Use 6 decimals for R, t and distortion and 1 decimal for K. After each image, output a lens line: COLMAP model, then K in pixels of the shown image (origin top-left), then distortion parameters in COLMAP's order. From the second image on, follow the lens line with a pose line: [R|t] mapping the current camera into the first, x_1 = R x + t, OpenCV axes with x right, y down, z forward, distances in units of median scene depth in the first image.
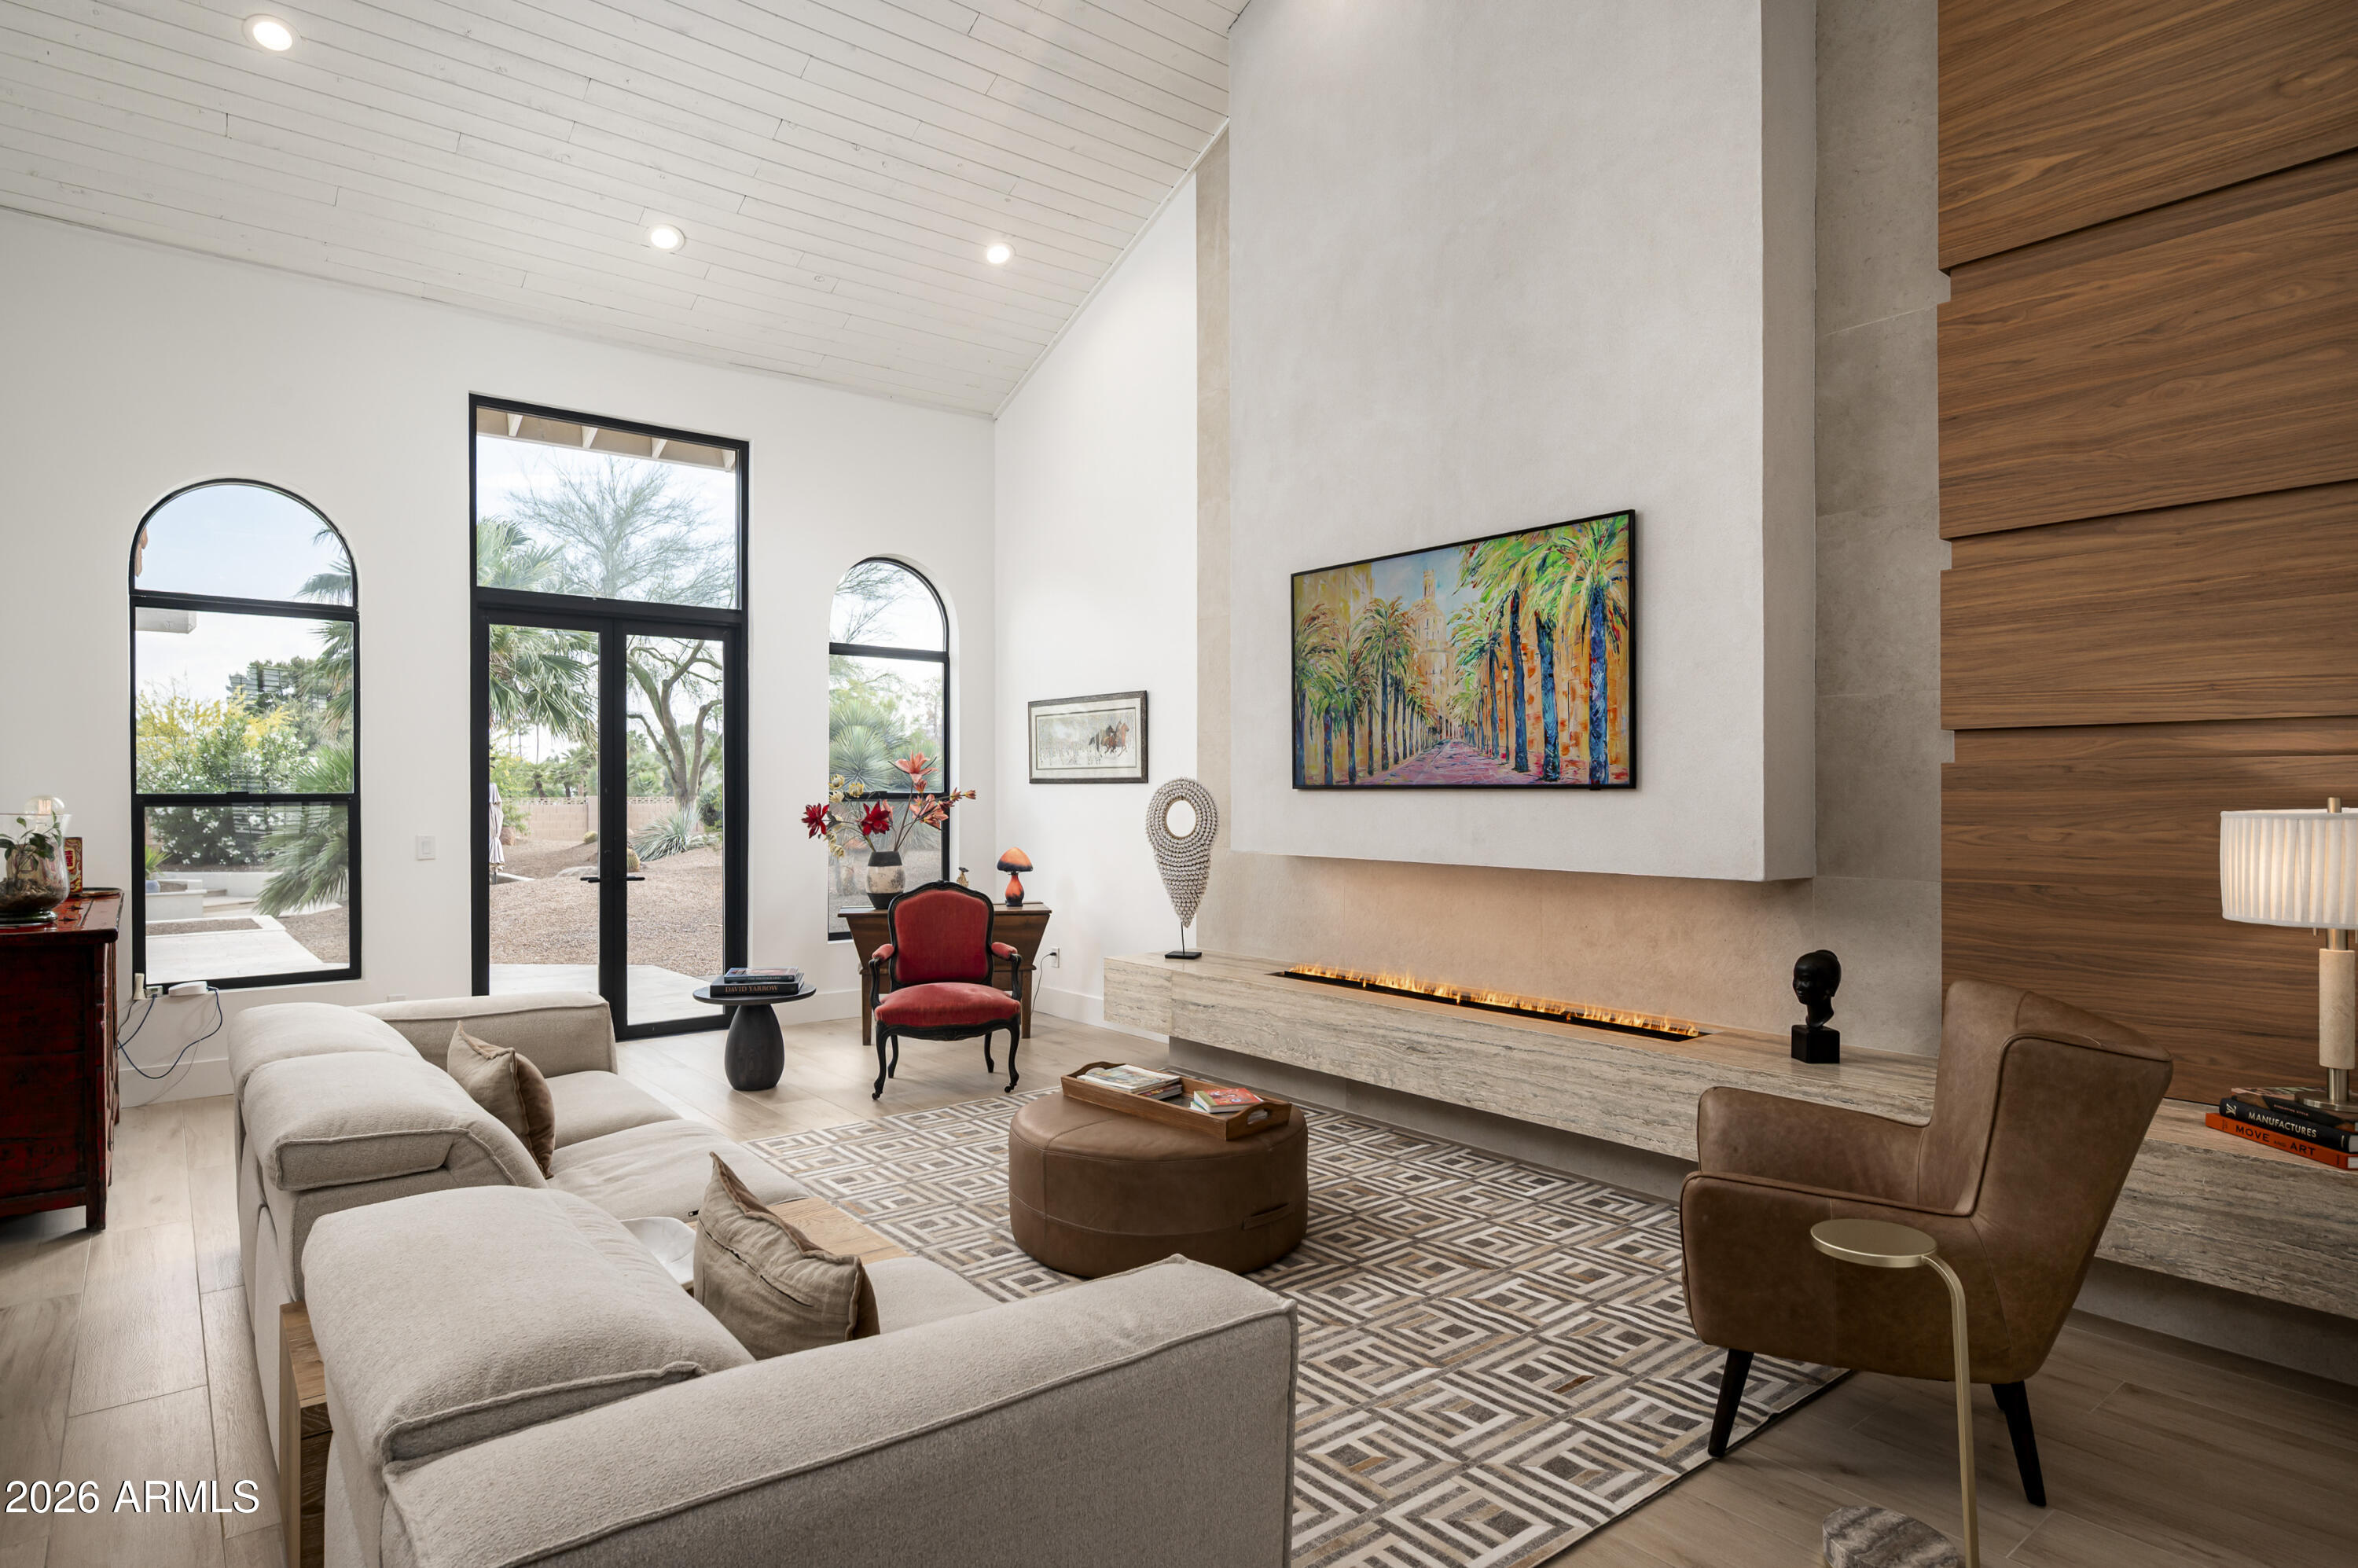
lens RADIAL K [[1282.9, 0, 1170.7], [0, 1282.9, 791.6], [0, 0, 1]] dist [0.000289, 0.000256]
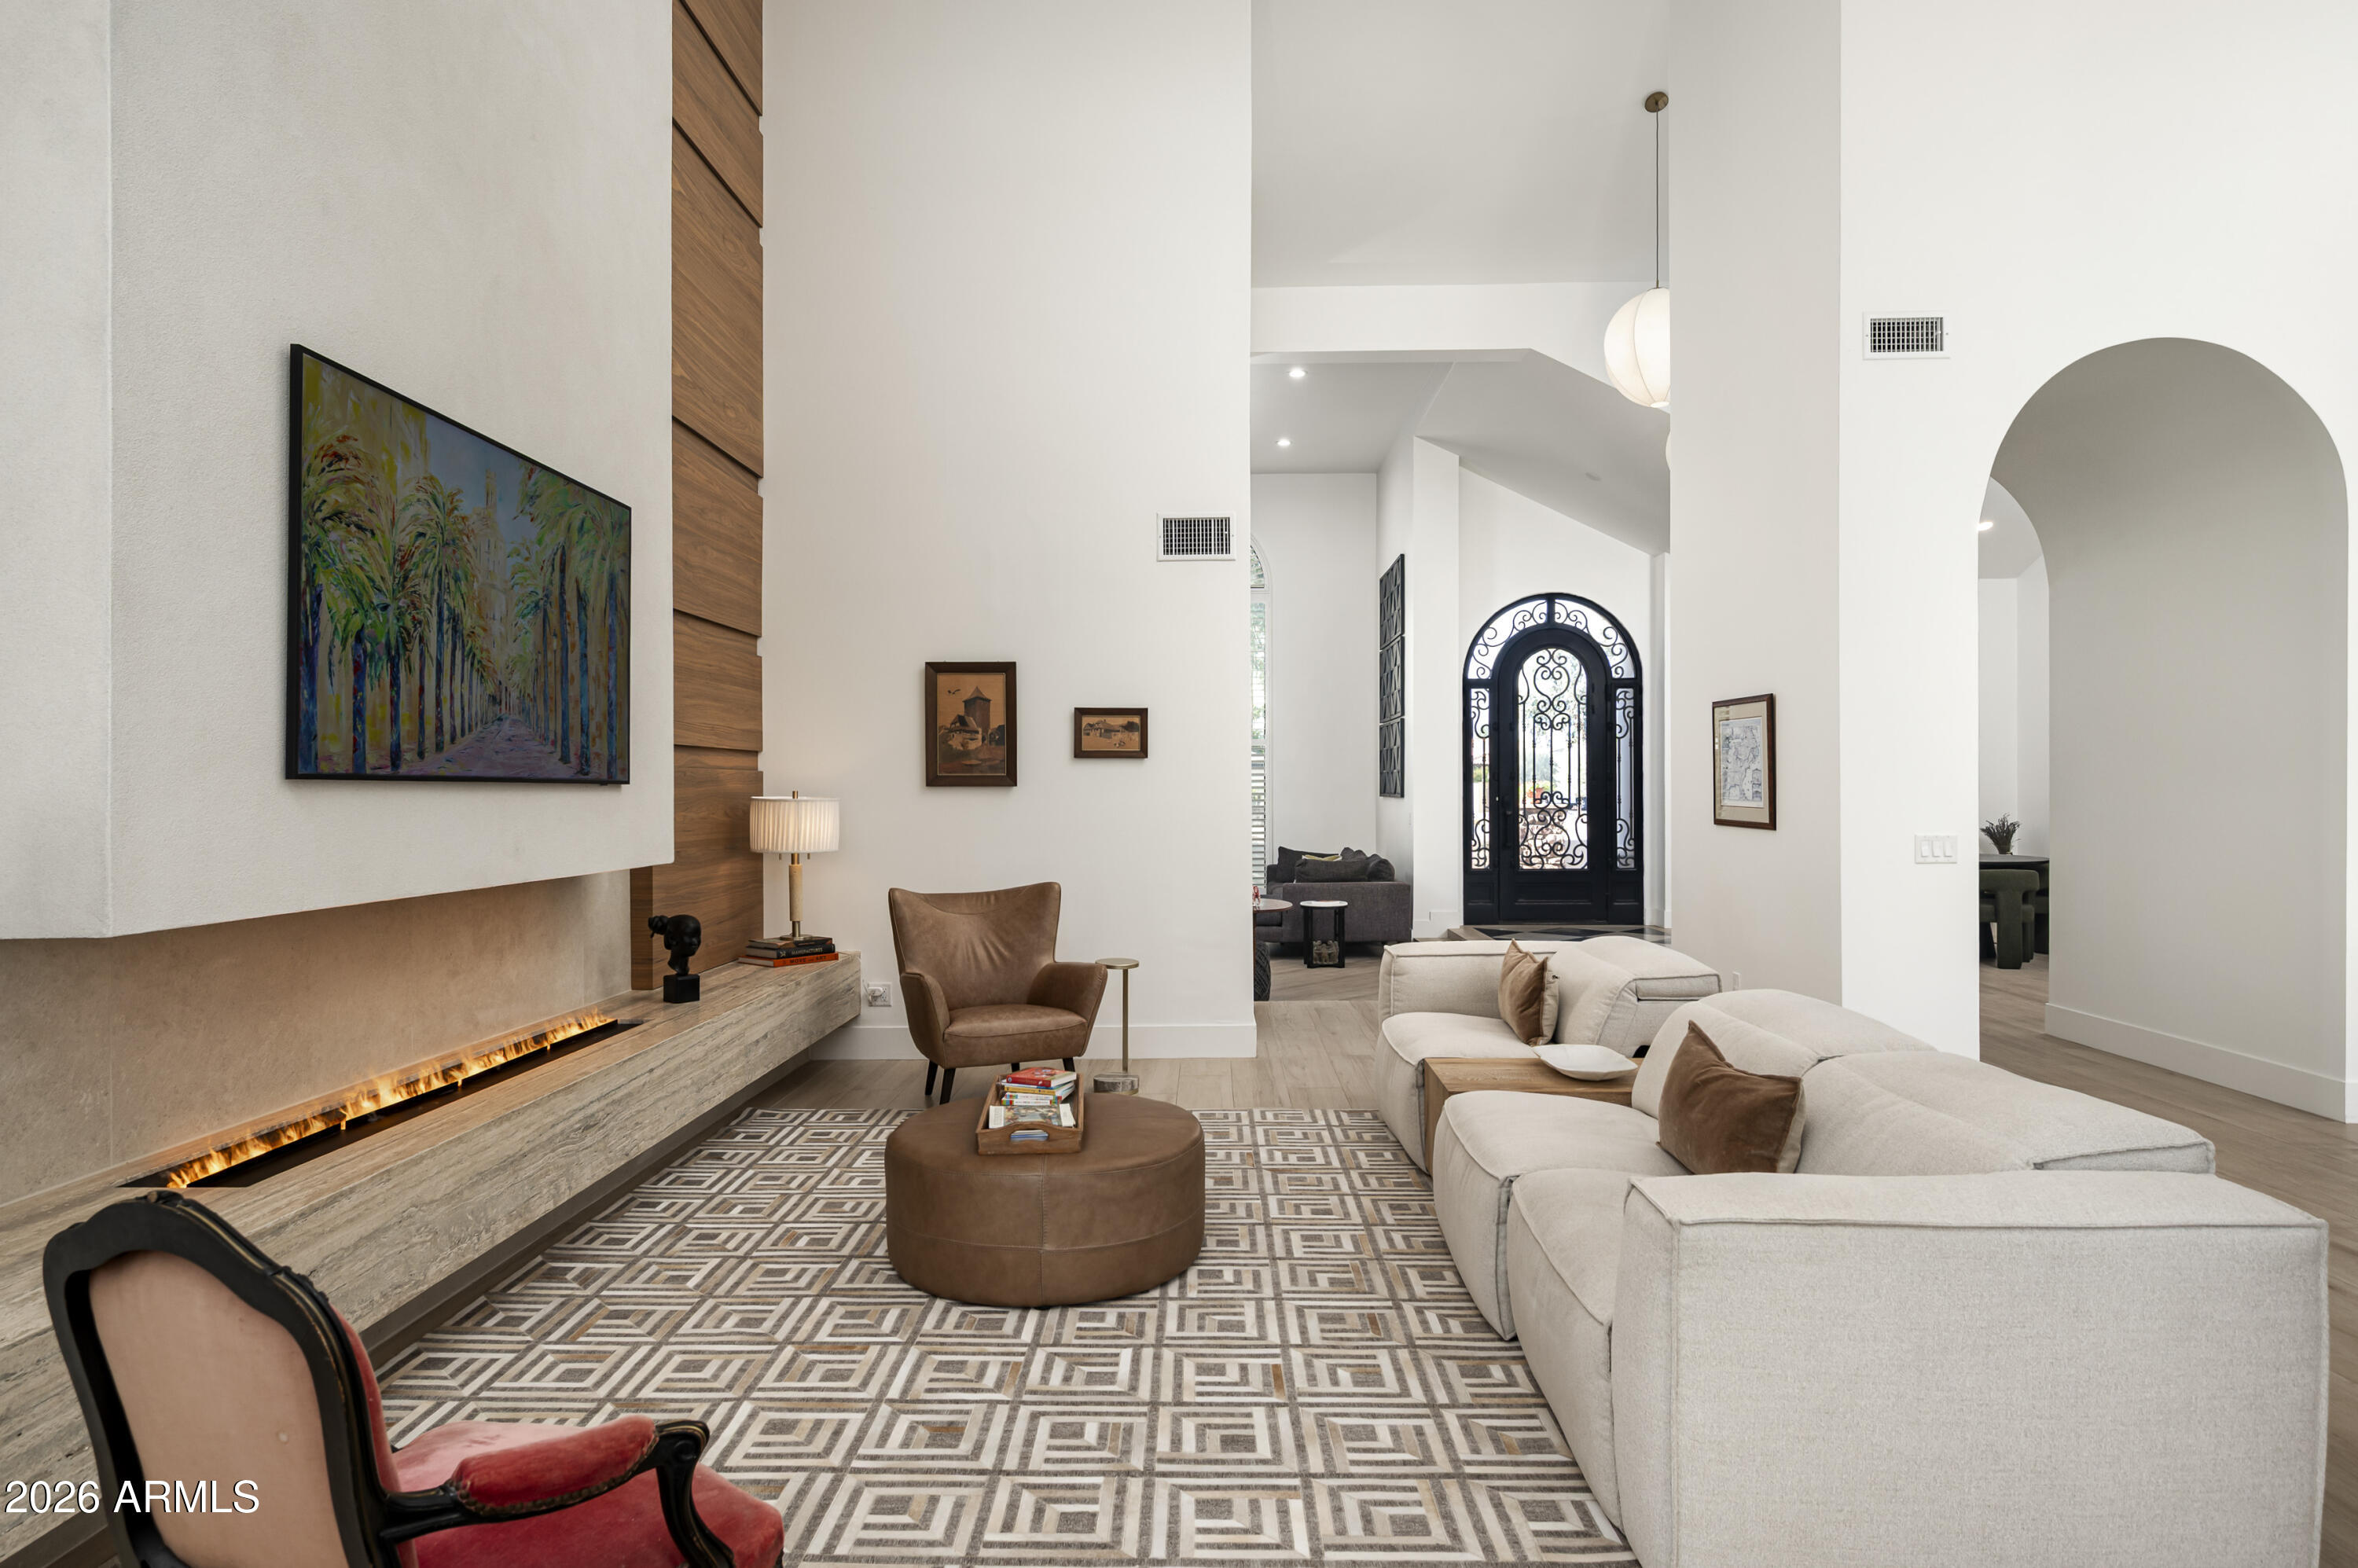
lens RADIAL K [[1329.6, 0, 1179.0], [0, 1329.6, 784.0], [0, 0, 1]] dist [0.002933, 0.000343]
pose [[-0.768255, 0.005817, 0.640117, -0.580611], [0.003389, 0.999982, -0.005019, 0.003964], [-0.640135, -0.001687, -0.768261, 1.382525]]
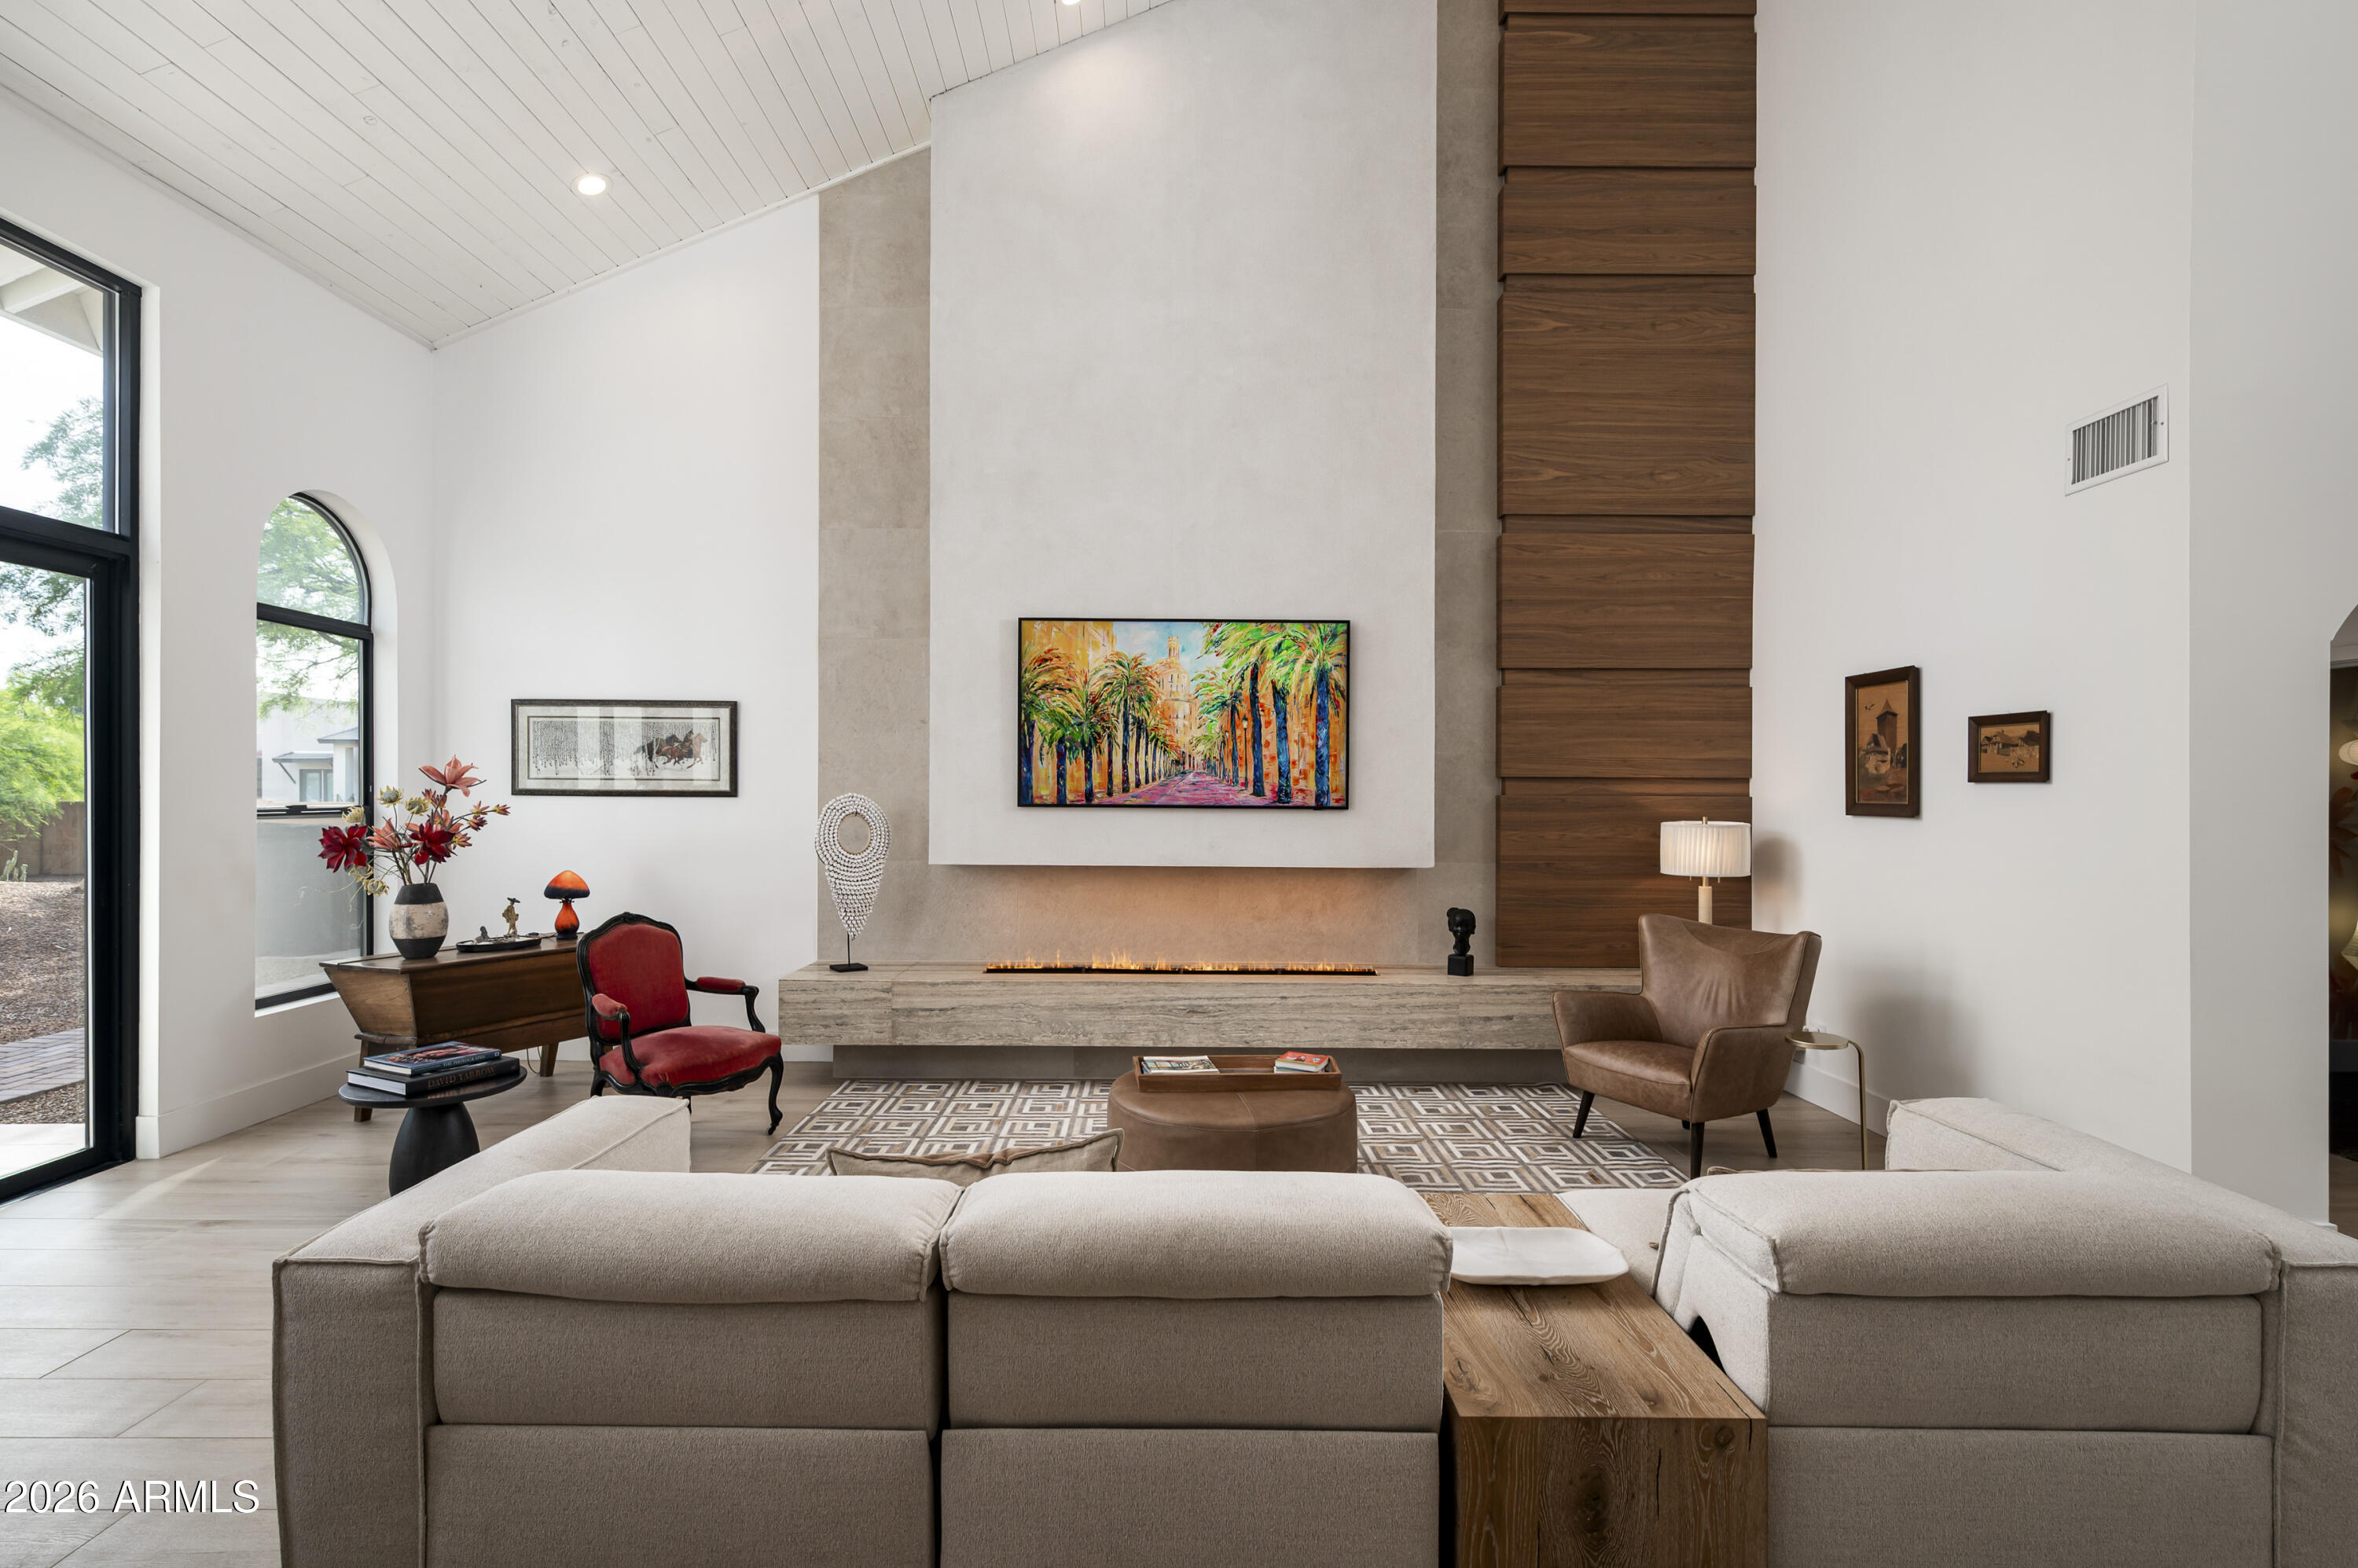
lens RADIAL K [[1110.8, 0, 1168.5], [0, 1110.8, 796.5], [0, 0, 1]] dist [-0.001908, -0.000179]
pose [[0.619900, 0.002109, 0.784678, -0.699822], [-0.006932, 0.999972, 0.002788, -0.017655], [-0.784650, -0.007167, 0.619897, 0.334440]]
